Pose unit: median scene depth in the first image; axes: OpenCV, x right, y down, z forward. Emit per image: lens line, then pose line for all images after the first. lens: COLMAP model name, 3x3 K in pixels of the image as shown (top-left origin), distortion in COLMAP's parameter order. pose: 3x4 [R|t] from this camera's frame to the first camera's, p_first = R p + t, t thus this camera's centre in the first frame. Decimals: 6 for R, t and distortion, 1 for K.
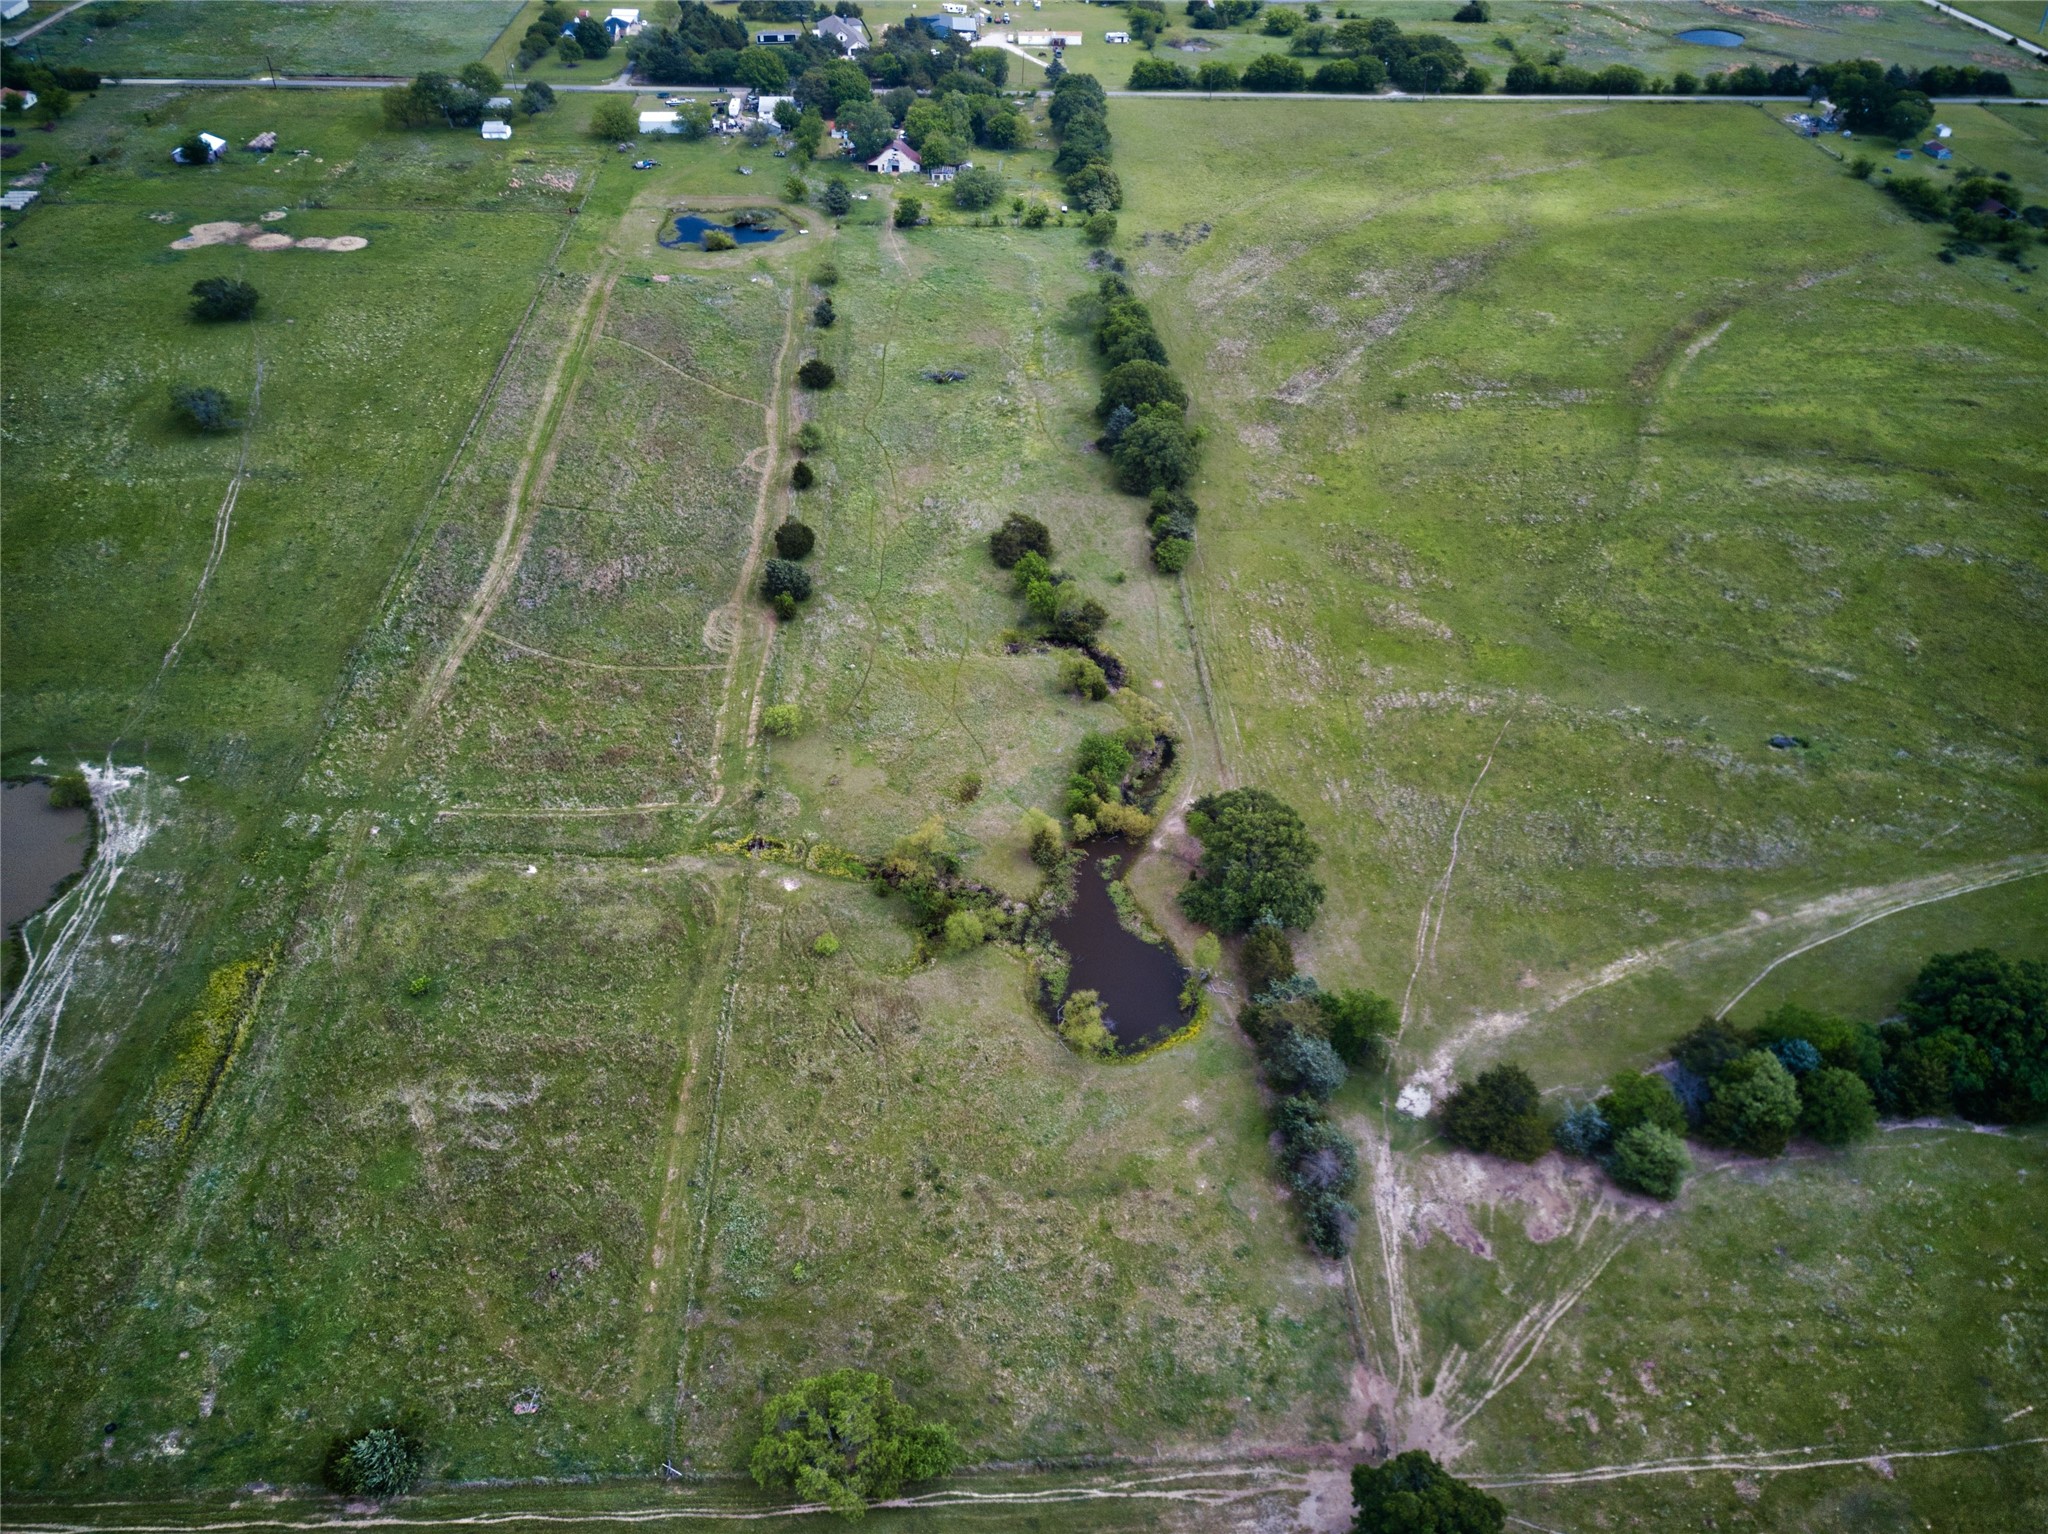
lens RADIAL K [[1578.6, 0, 1023.4], [0, 1578.6, 767.7], [0, 0, 1]] dist [0.002568, -0.022362]
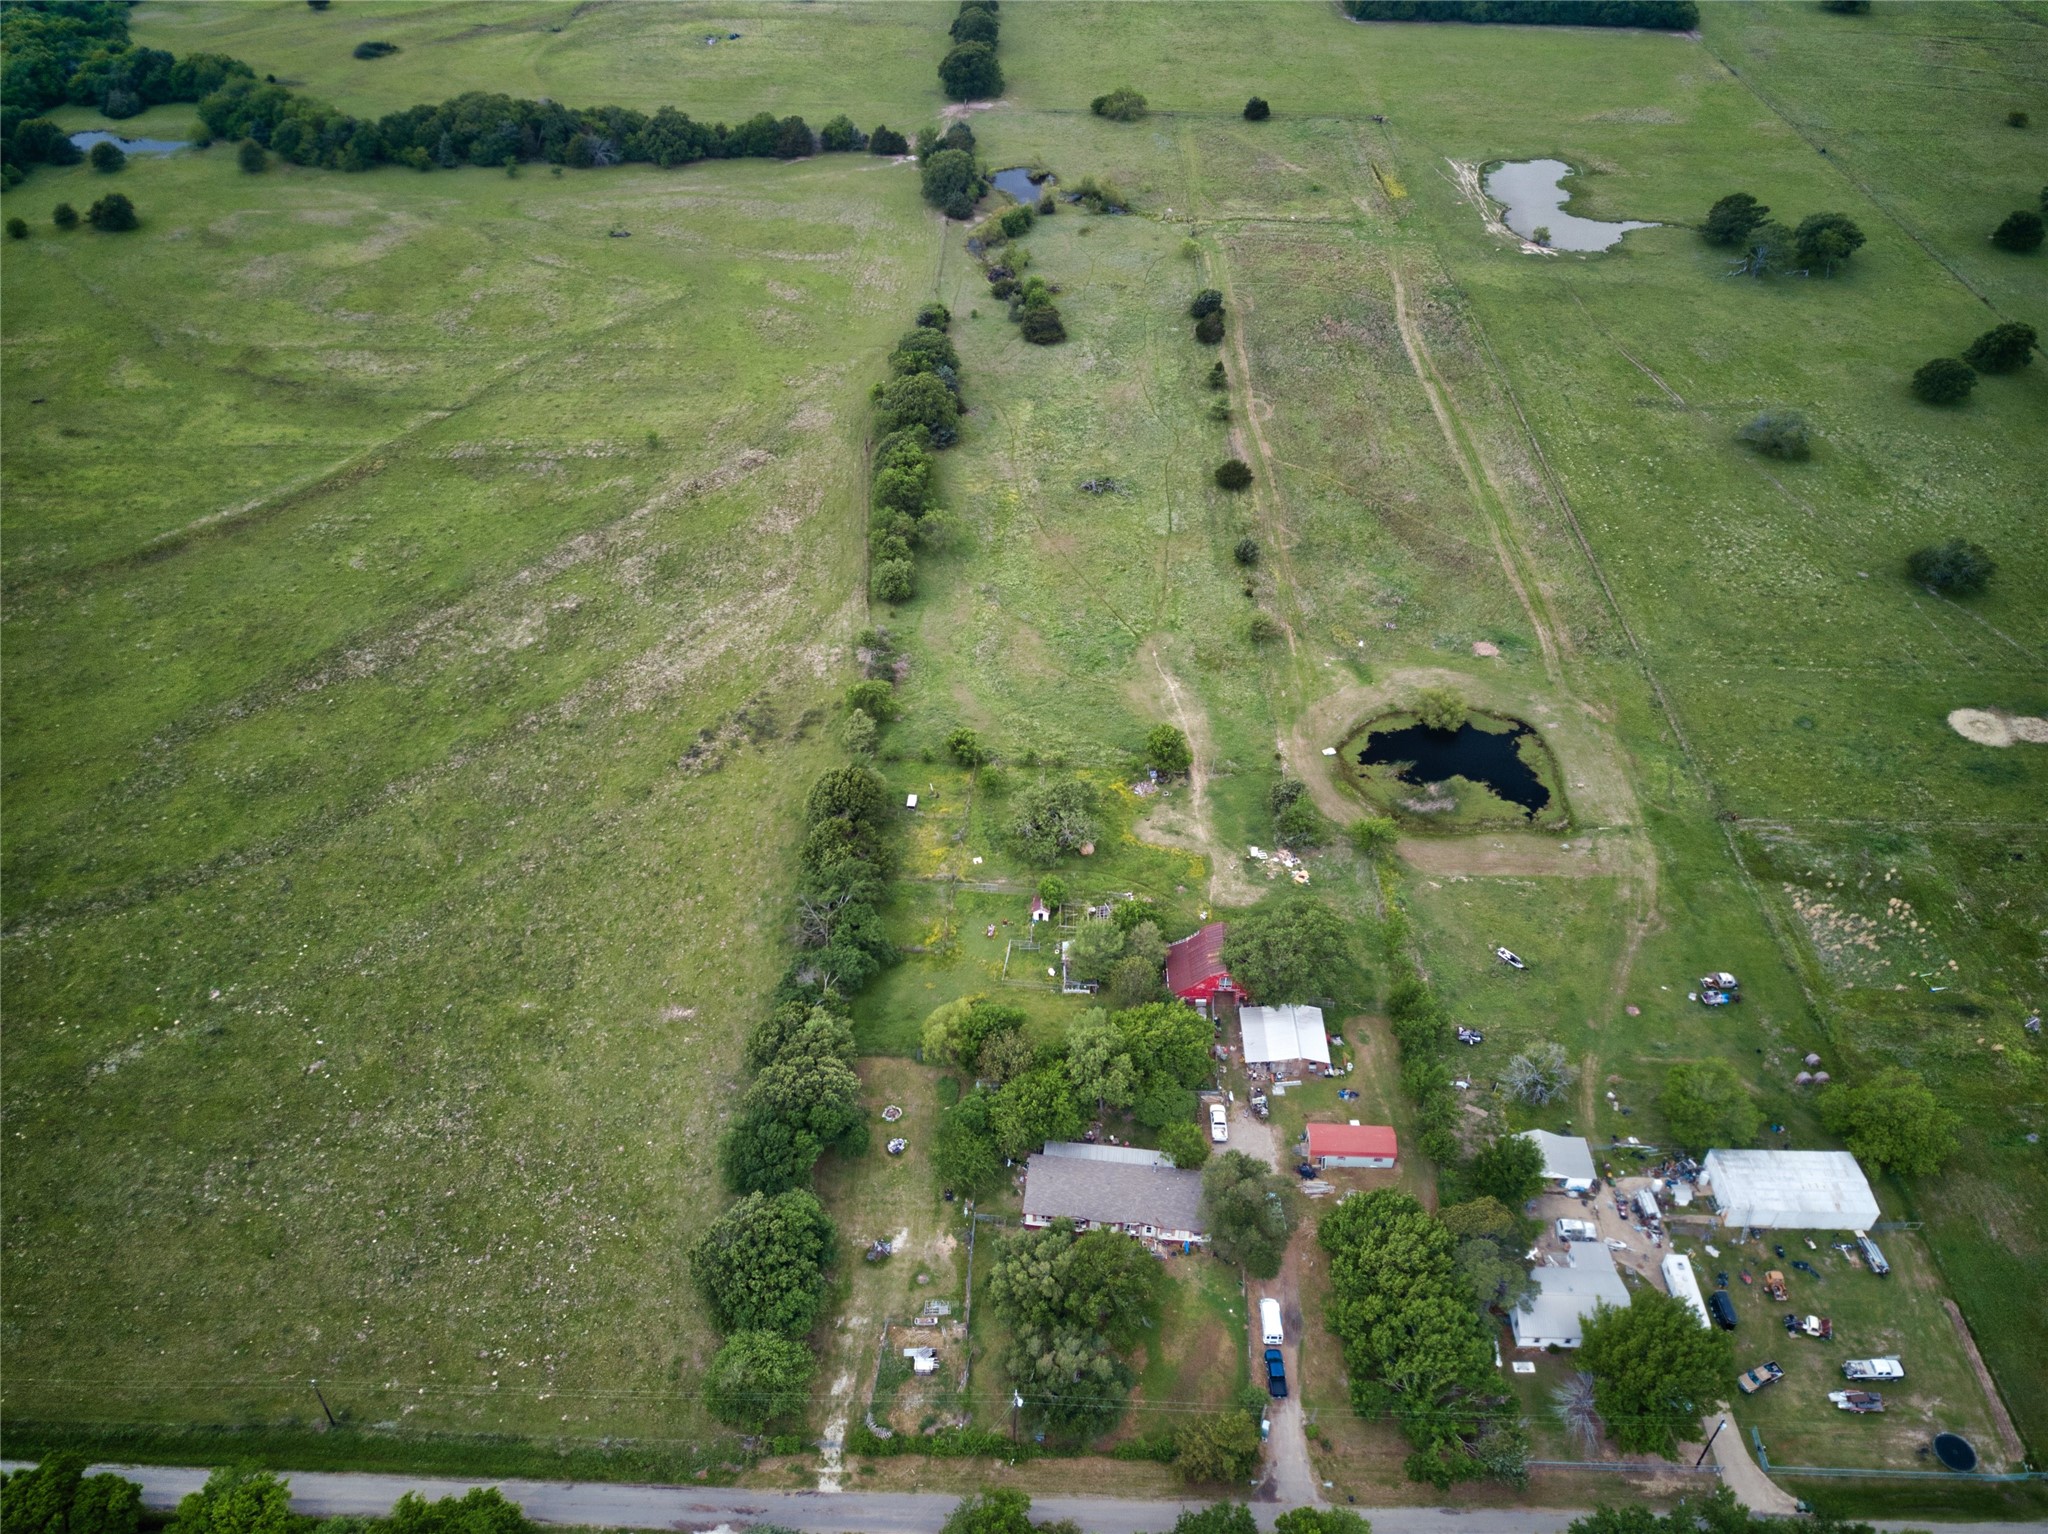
lens RADIAL K [[1578.6, 0, 1021.4], [0, 1578.6, 766.5], [0, 0, 1]] dist [0.002568, -0.022362]
pose [[-0.997315, -0.067603, 0.028167, -0.050251], [0.013480, 0.208584, 0.977912, -1.488810], [-0.071985, 0.975665, -0.207112, 1.764139]]
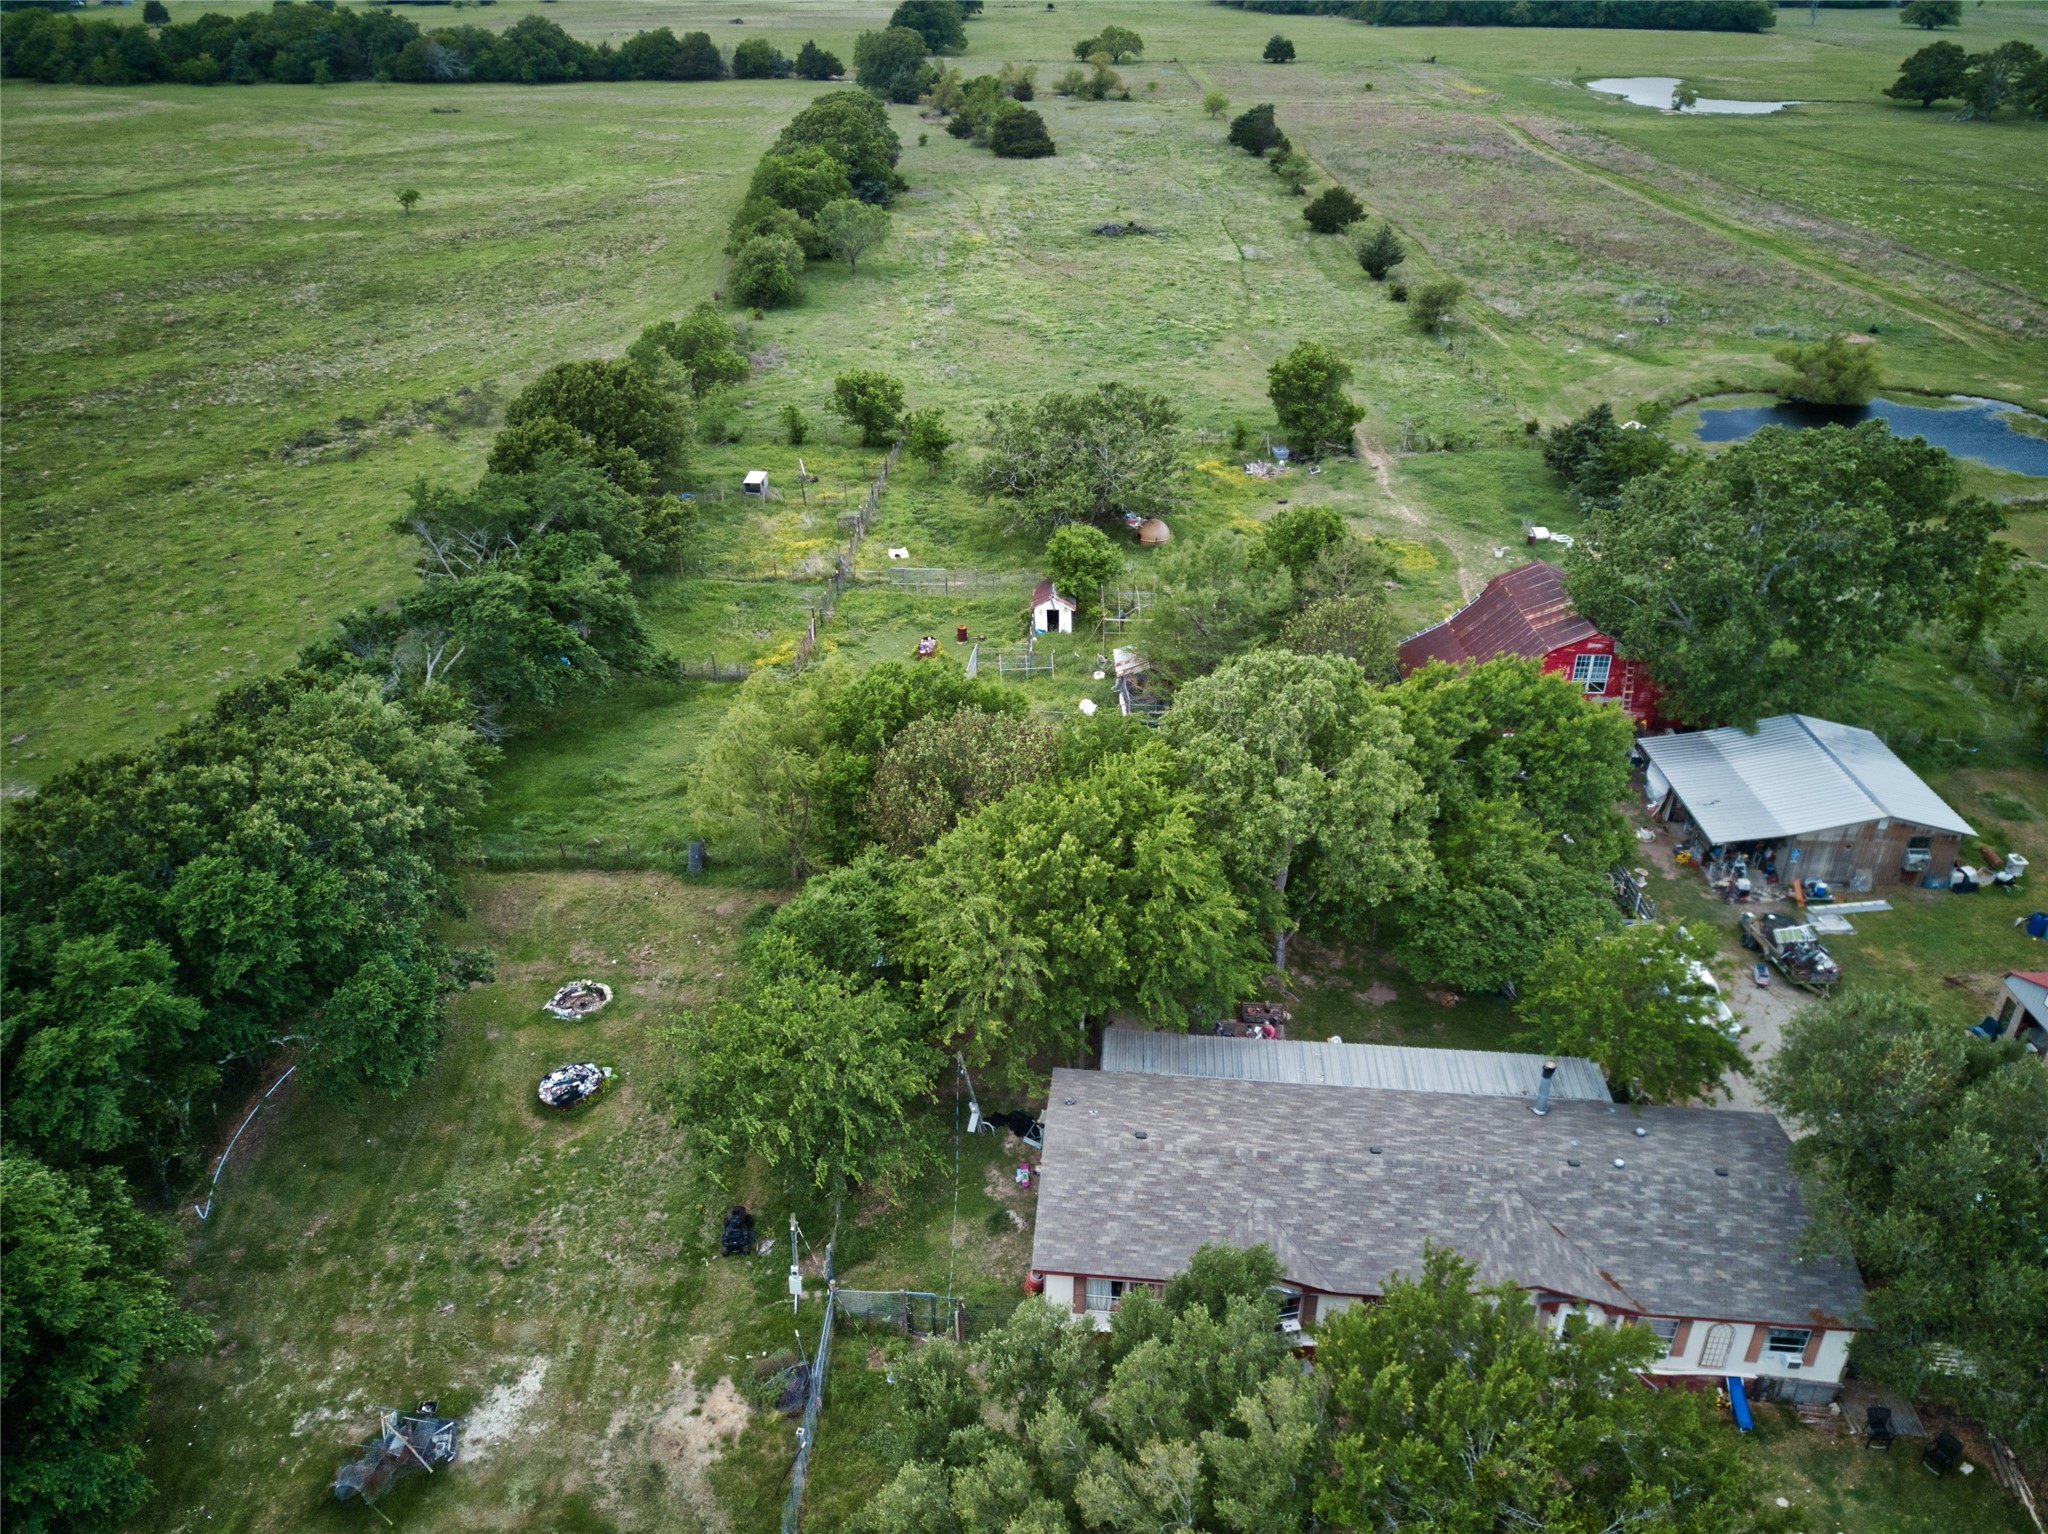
lens RADIAL K [[1578.6, 0, 1030.8], [0, 1578.6, 768.6], [0, 0, 1]] dist [0.002568, -0.022362]
pose [[-0.998891, -0.042315, 0.020646, -0.045660], [0.002477, 0.390679, 0.920524, -0.923926], [-0.047018, 0.919554, -0.390141, 1.829620]]
